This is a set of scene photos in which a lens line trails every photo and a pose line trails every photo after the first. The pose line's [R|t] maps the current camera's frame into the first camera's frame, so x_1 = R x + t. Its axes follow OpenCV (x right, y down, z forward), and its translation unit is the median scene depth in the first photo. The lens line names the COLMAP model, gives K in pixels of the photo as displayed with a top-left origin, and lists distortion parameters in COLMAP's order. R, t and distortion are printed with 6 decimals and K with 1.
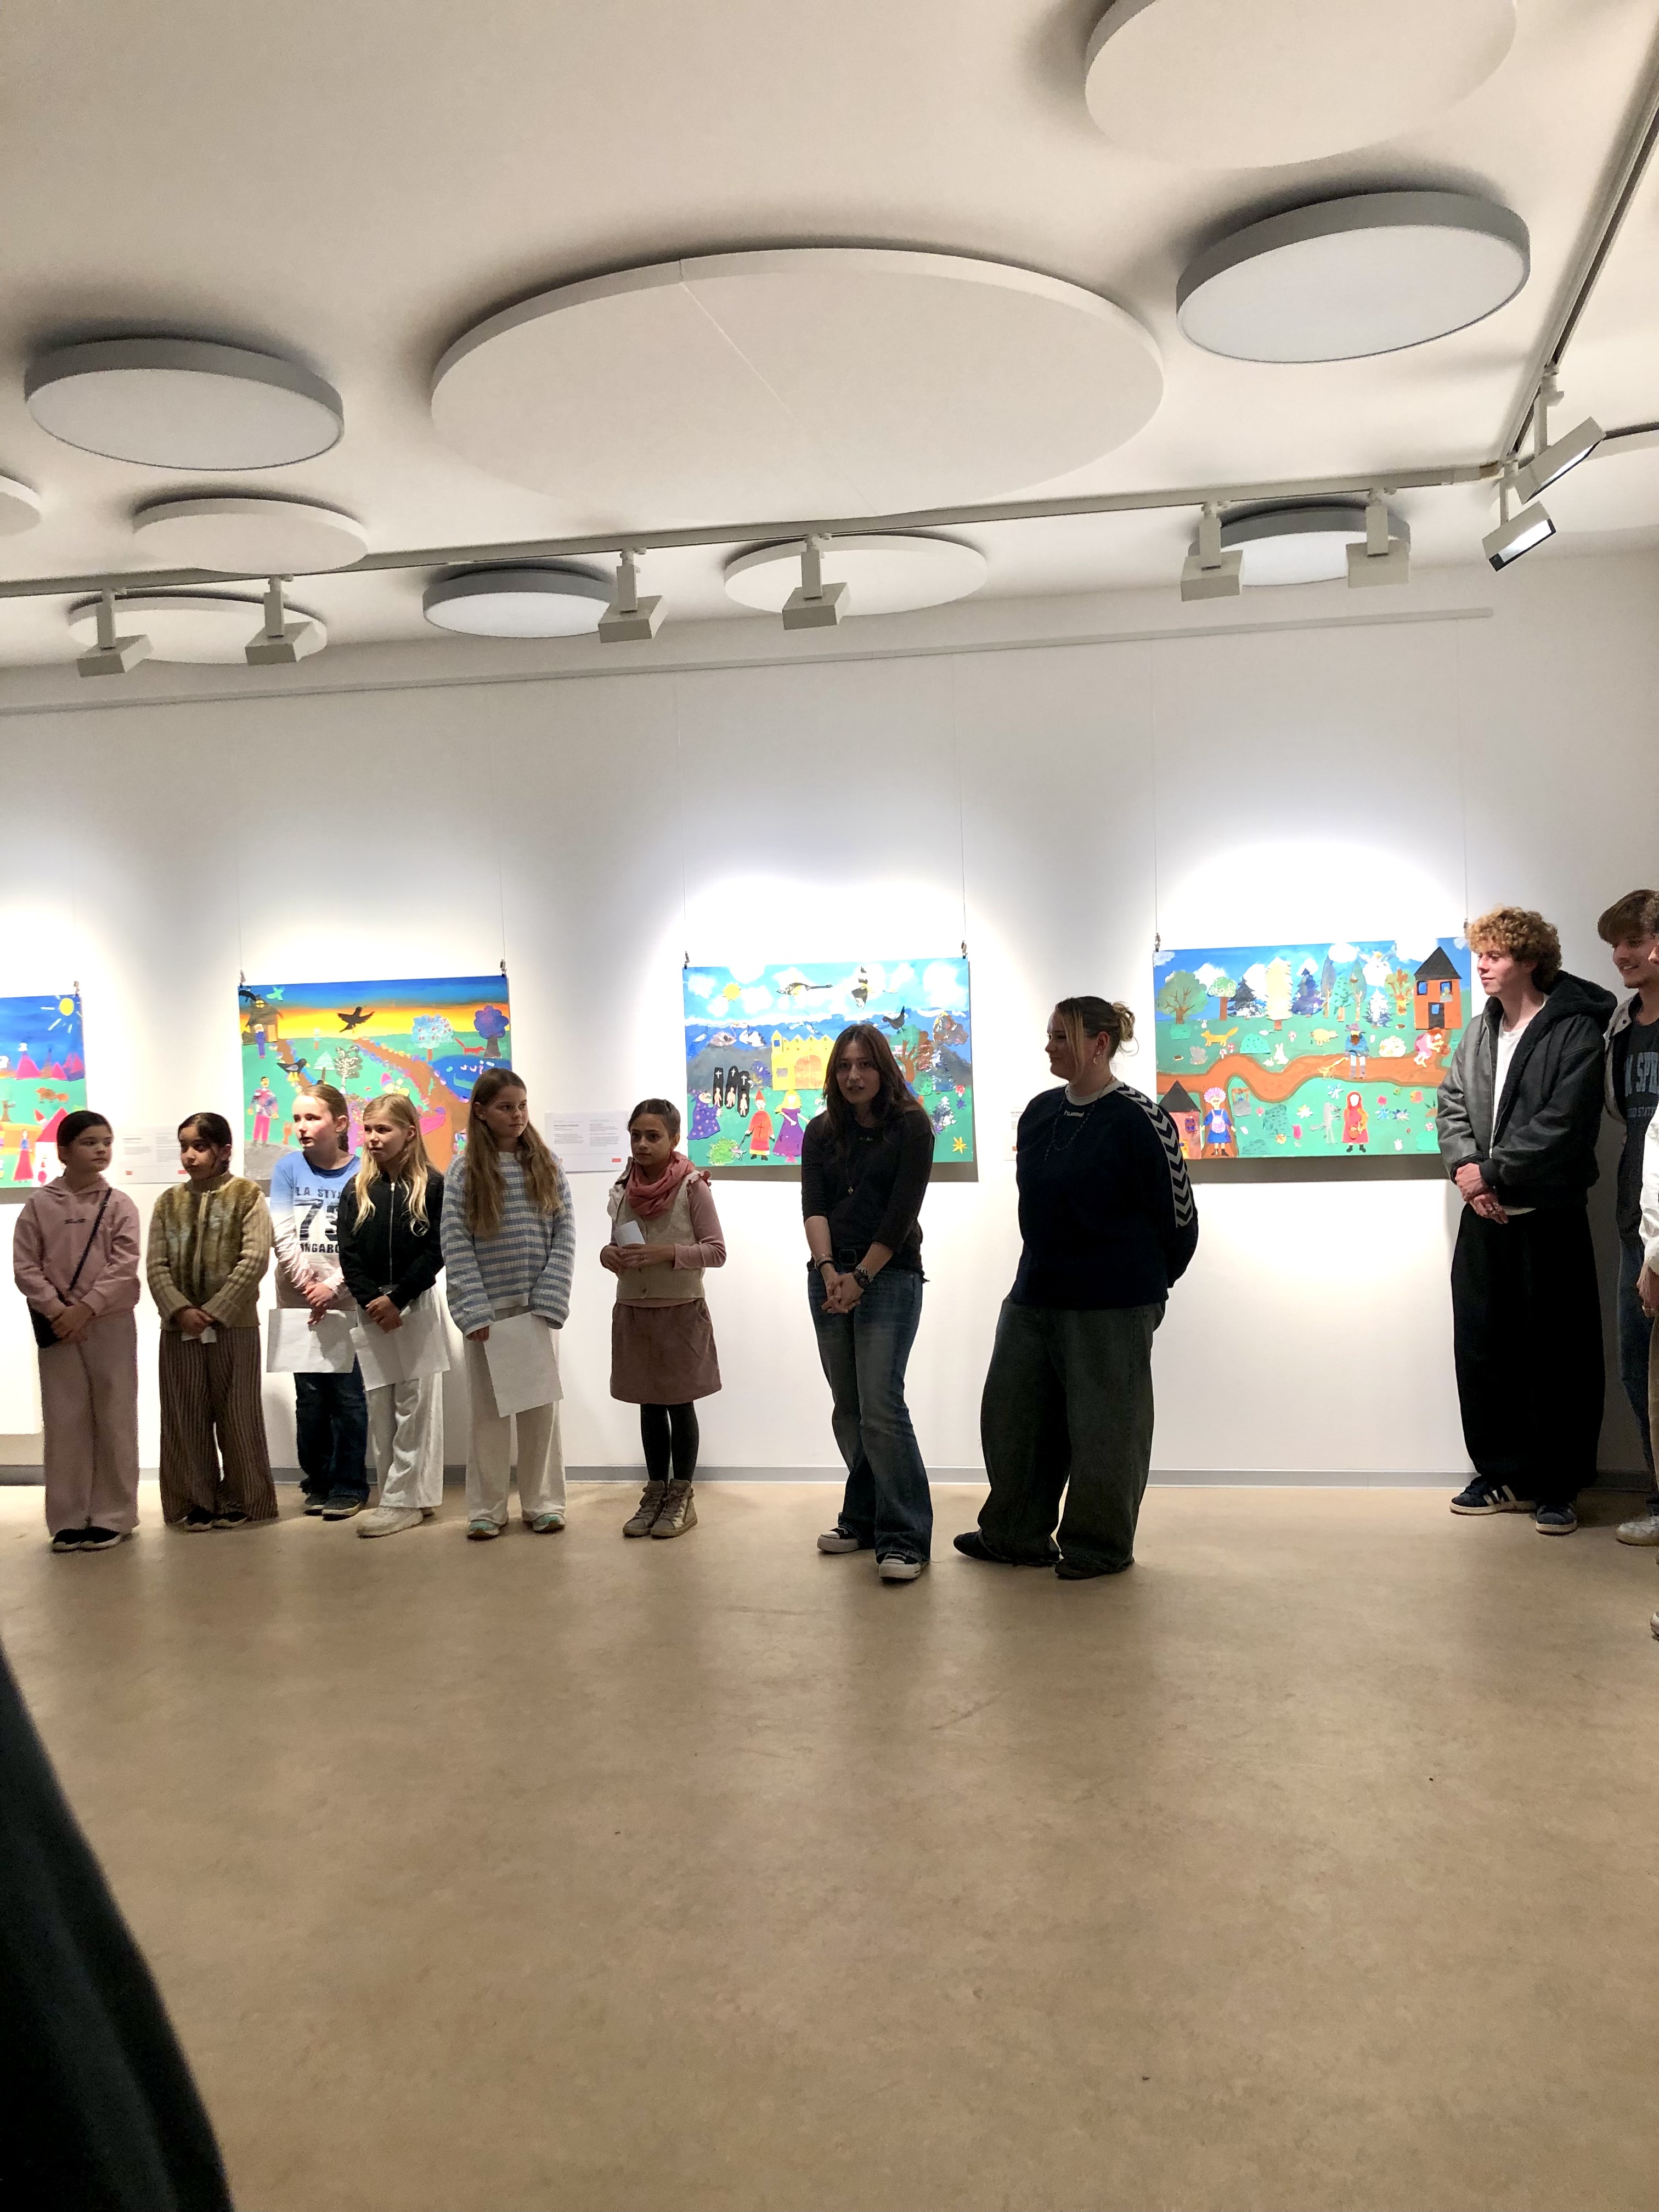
lens RADIAL K [[1888.2, 0, 824.5], [0, 1888.2, 1092.8], [0, 0, 1]] dist [0.028055, 0.000336]
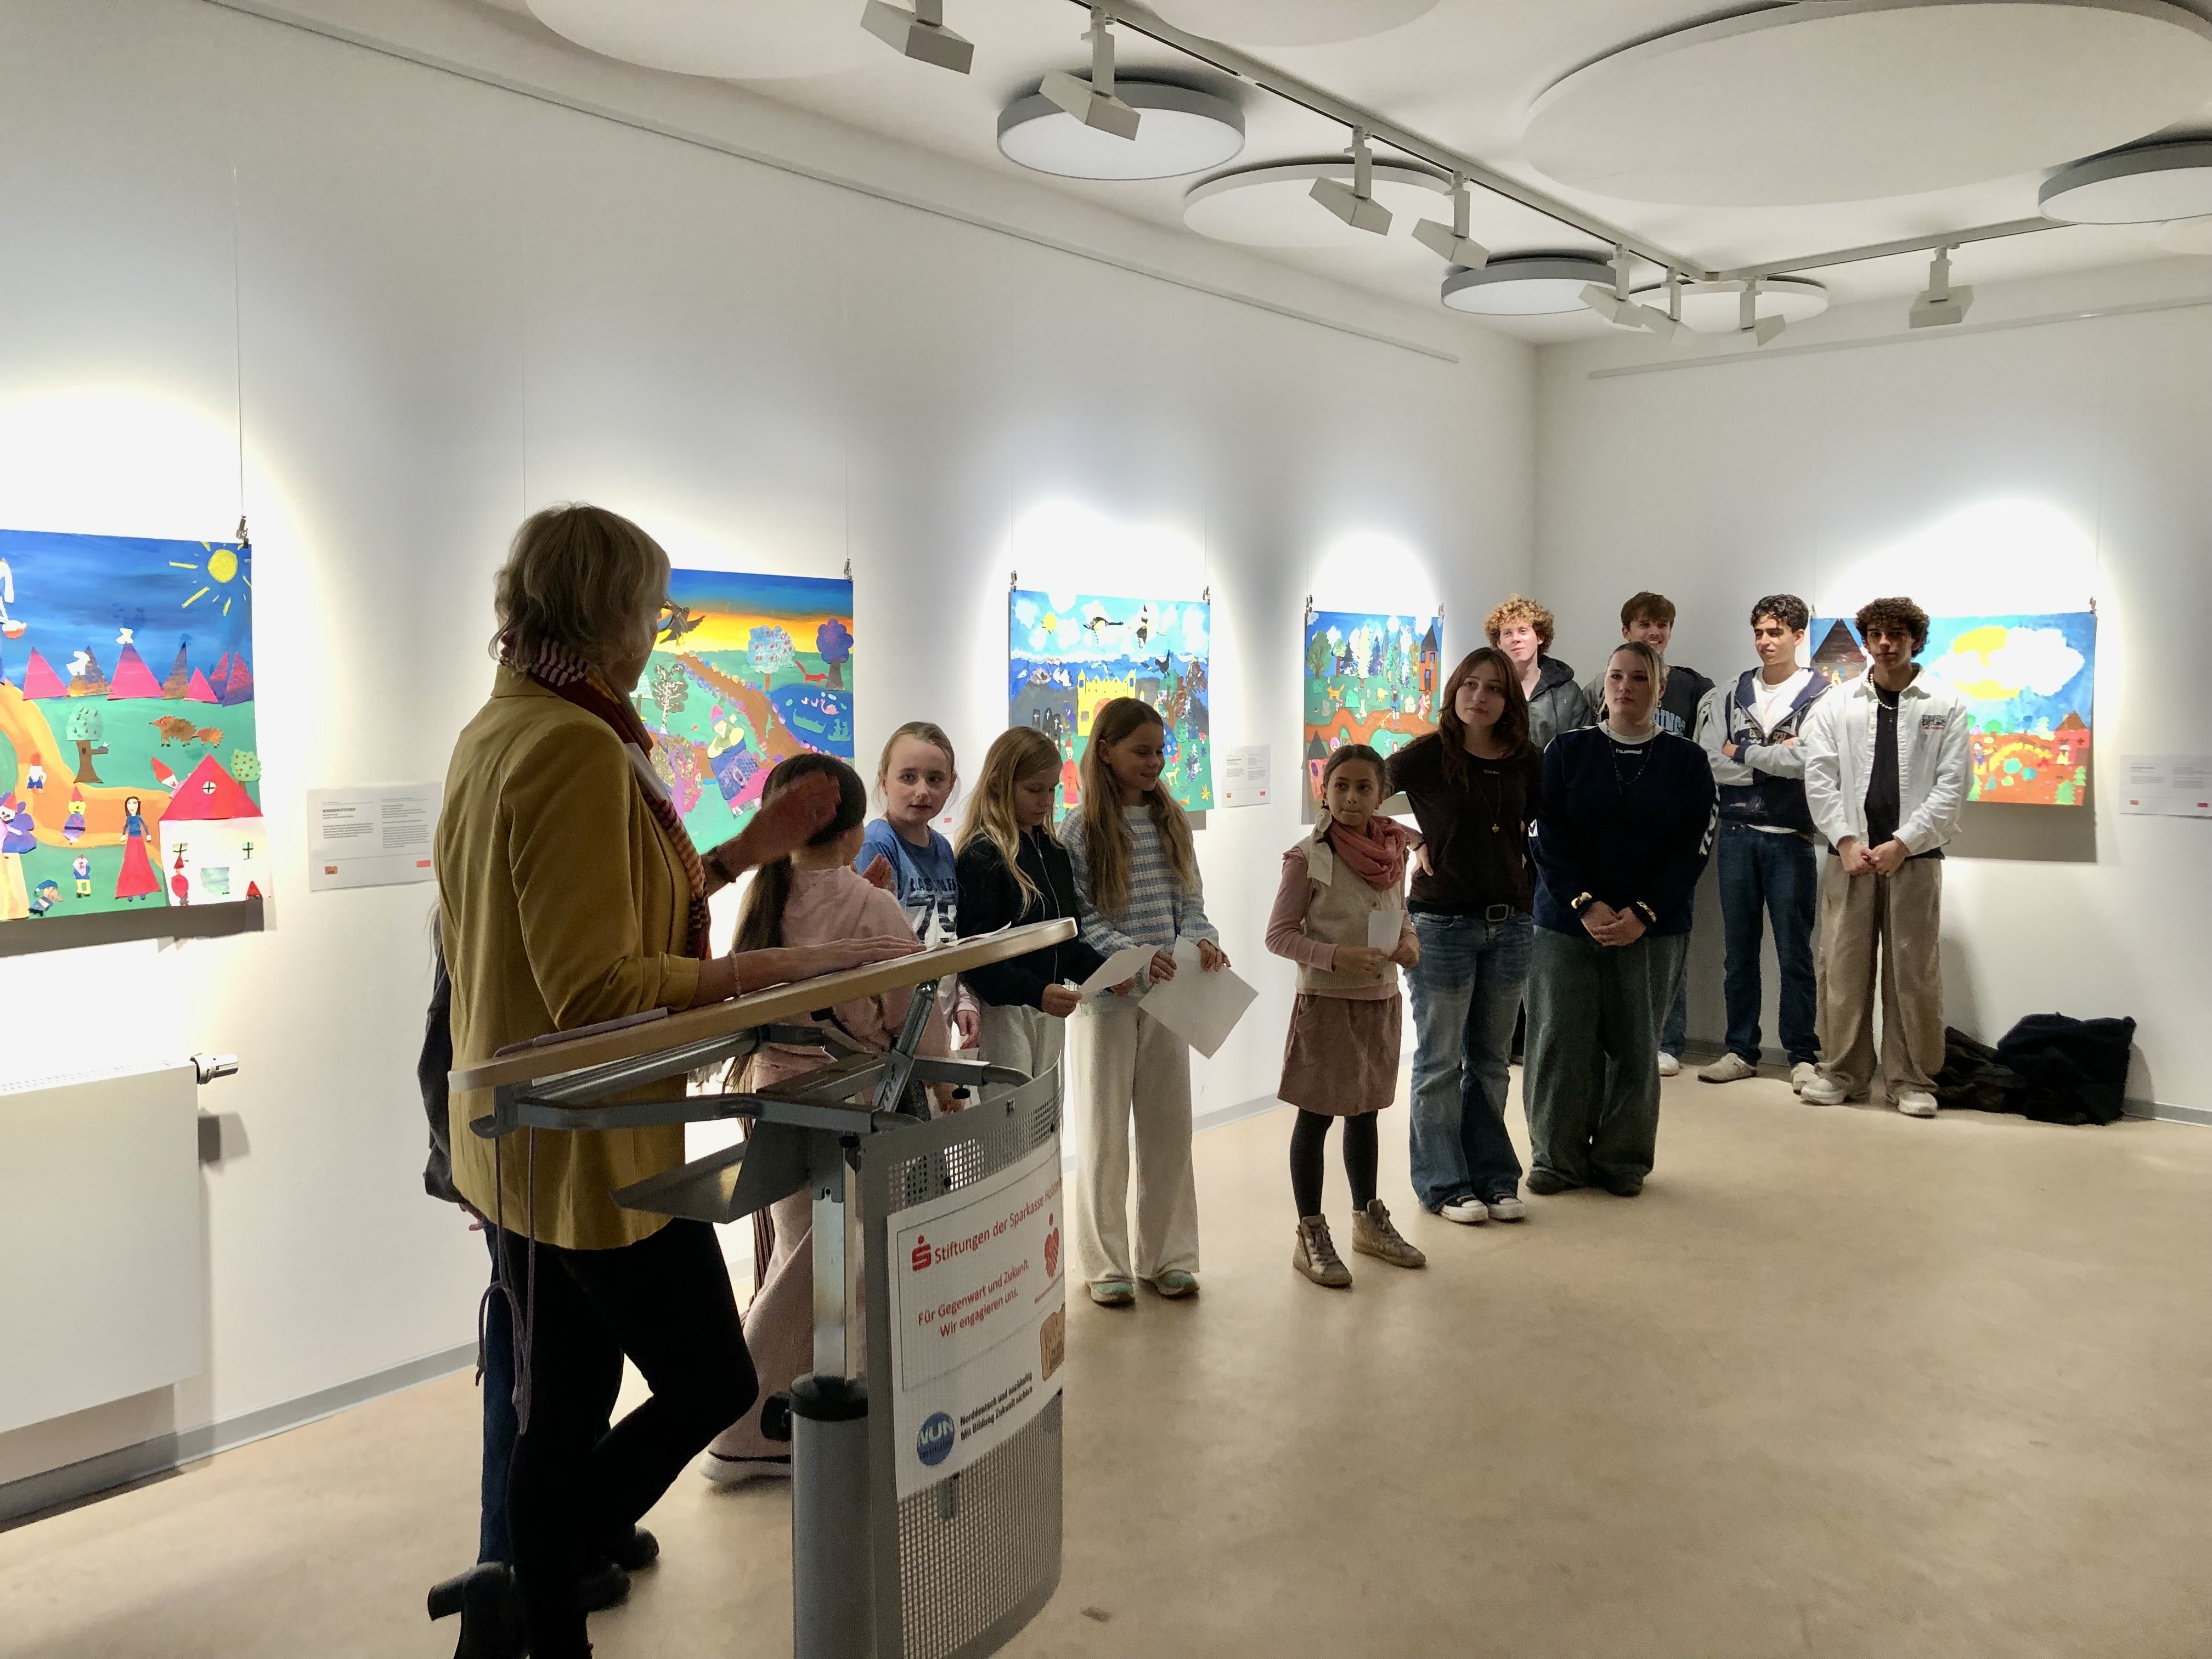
lens RADIAL K [[1888.2, 0, 1091.3], [0, 1888.2, 804.6], [0, 0, 1]] dist [0.028055, 0.000336]
pose [[0.484537, -0.021693, 0.874502, -0.796742], [-0.004120, 0.999625, 0.027080, 0.006728], [-0.874761, -0.016724, 0.484266, 0.558372]]
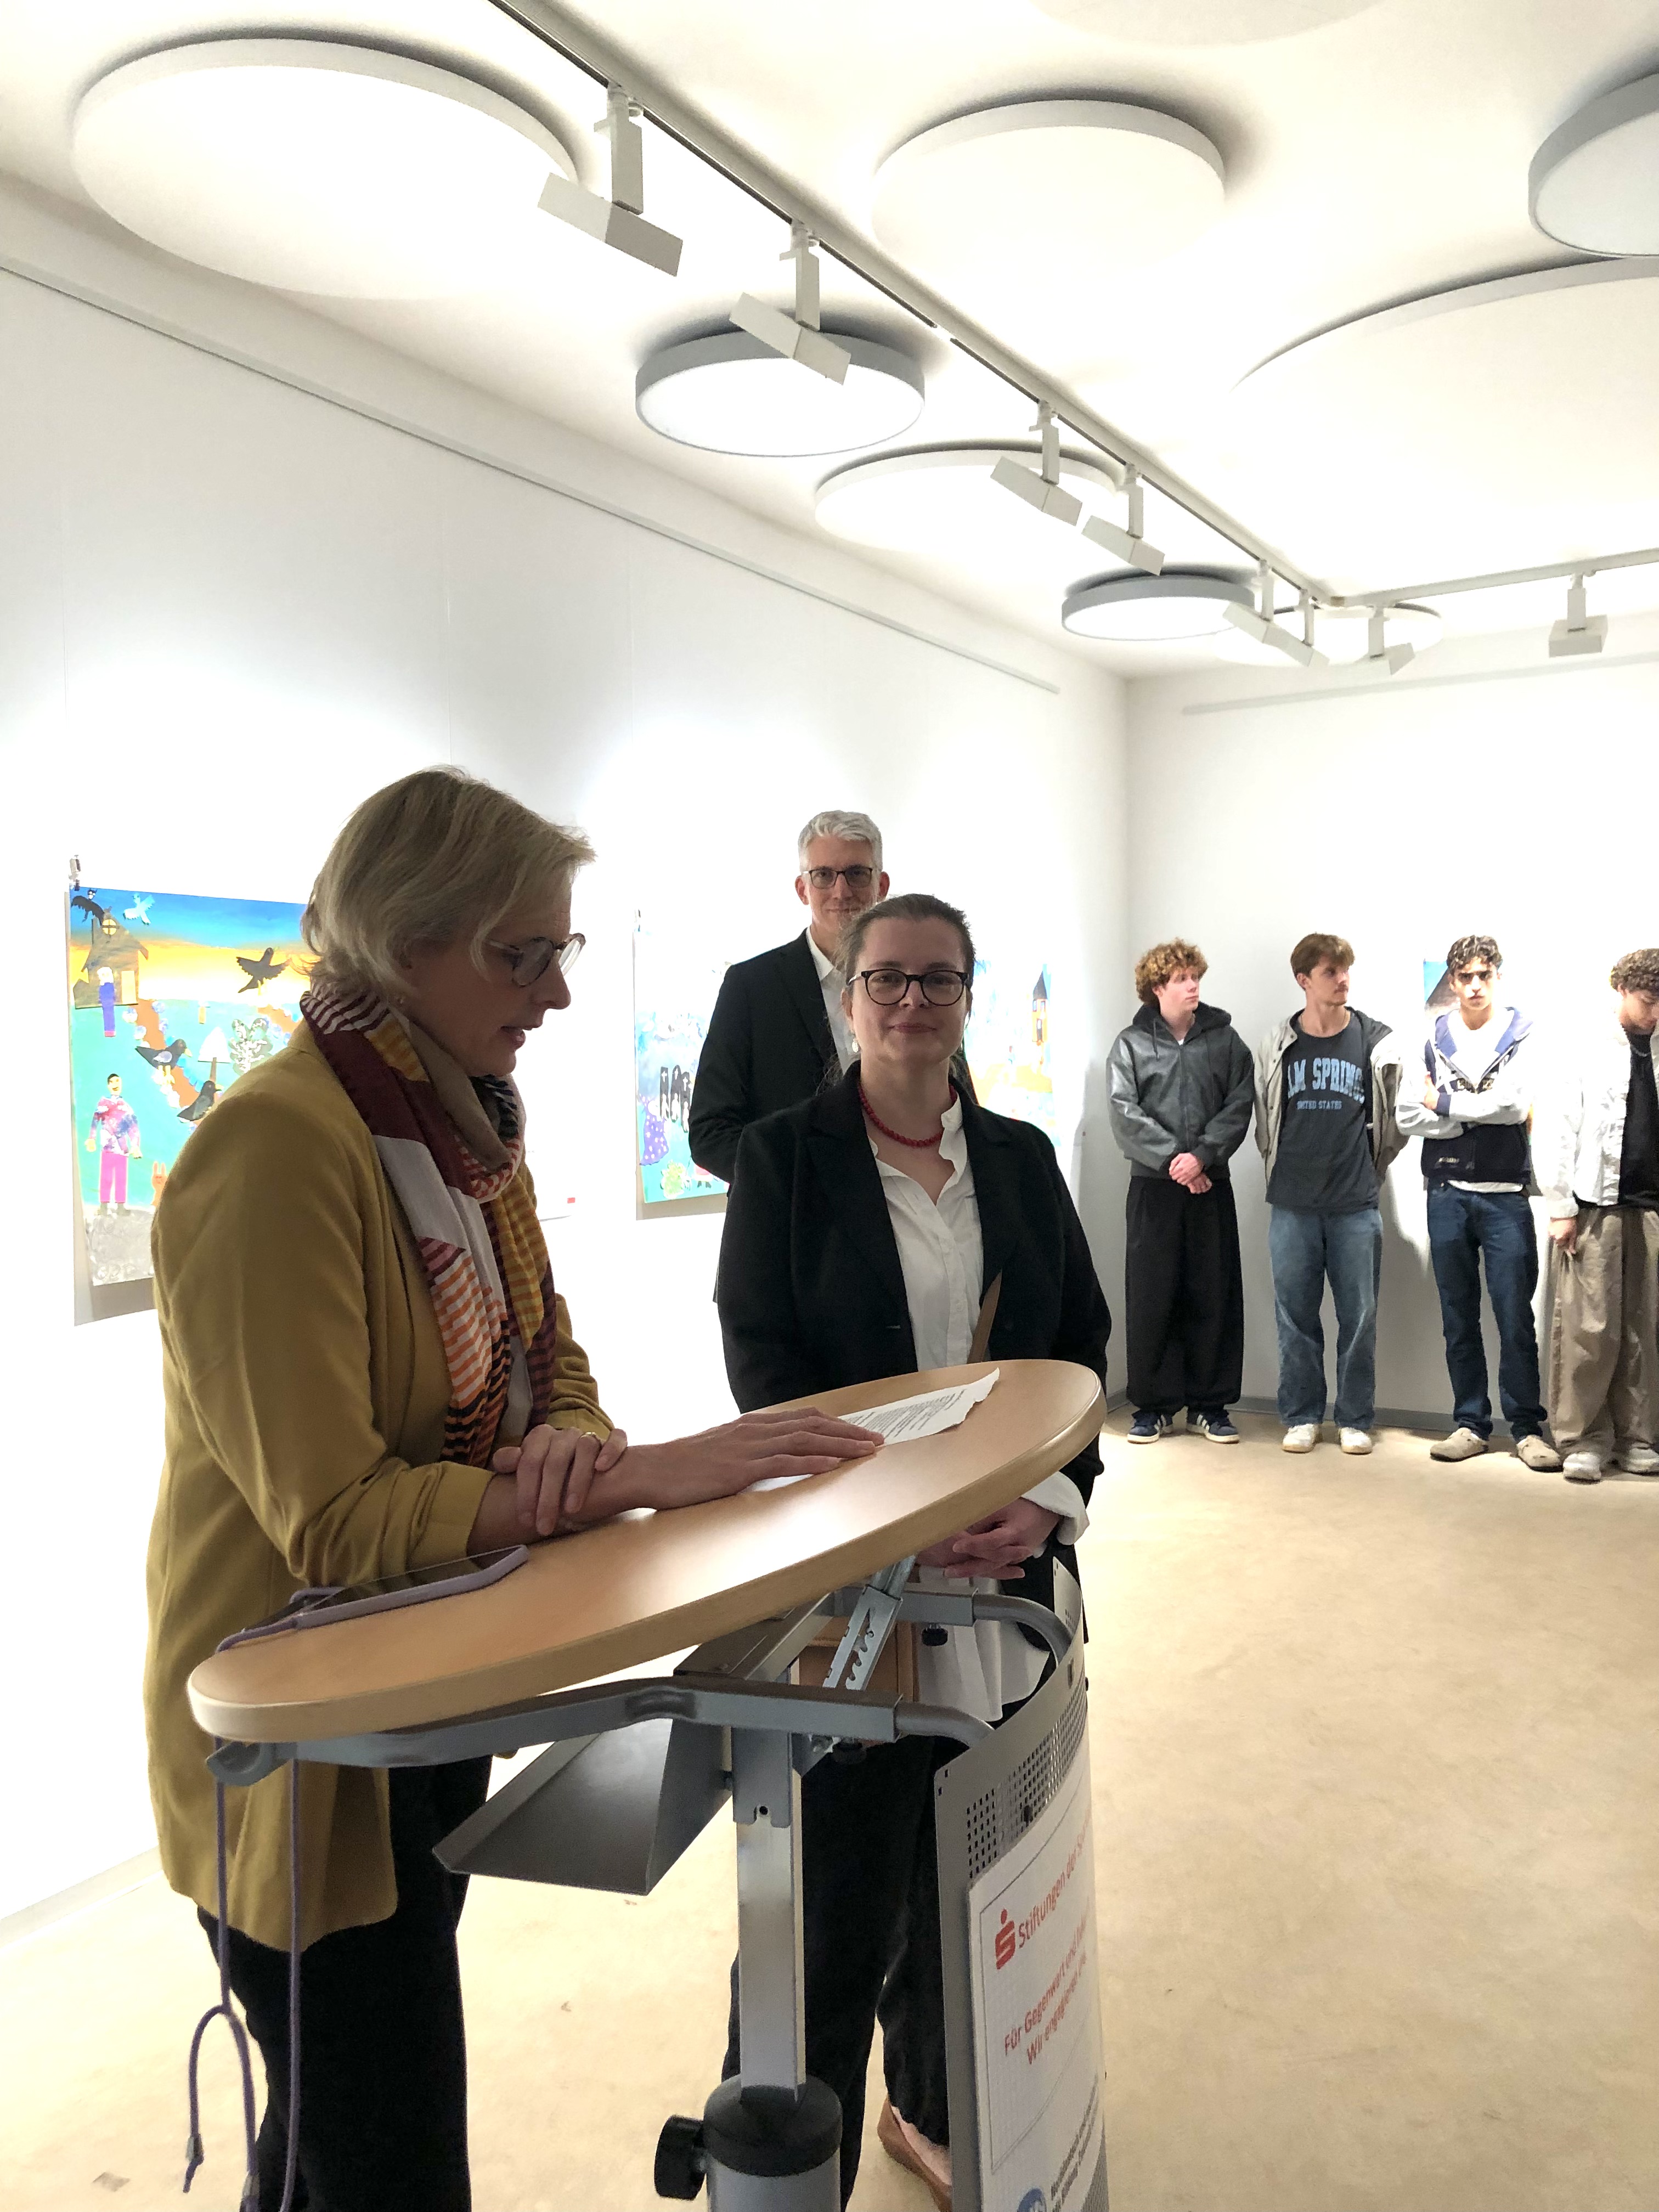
lens RADIAL K [[1888.2, 0, 889.1], [0, 1888.2, 1105.5], [0, 0, 1]] dist [0.028055, 0.000336]
pose [[0.324423, -0.005058, 0.945899, -0.730794], [0.016976, 0.999856, -0.000476, 0.003718], [-0.945760, 0.016212, 0.324462, 0.672900]]
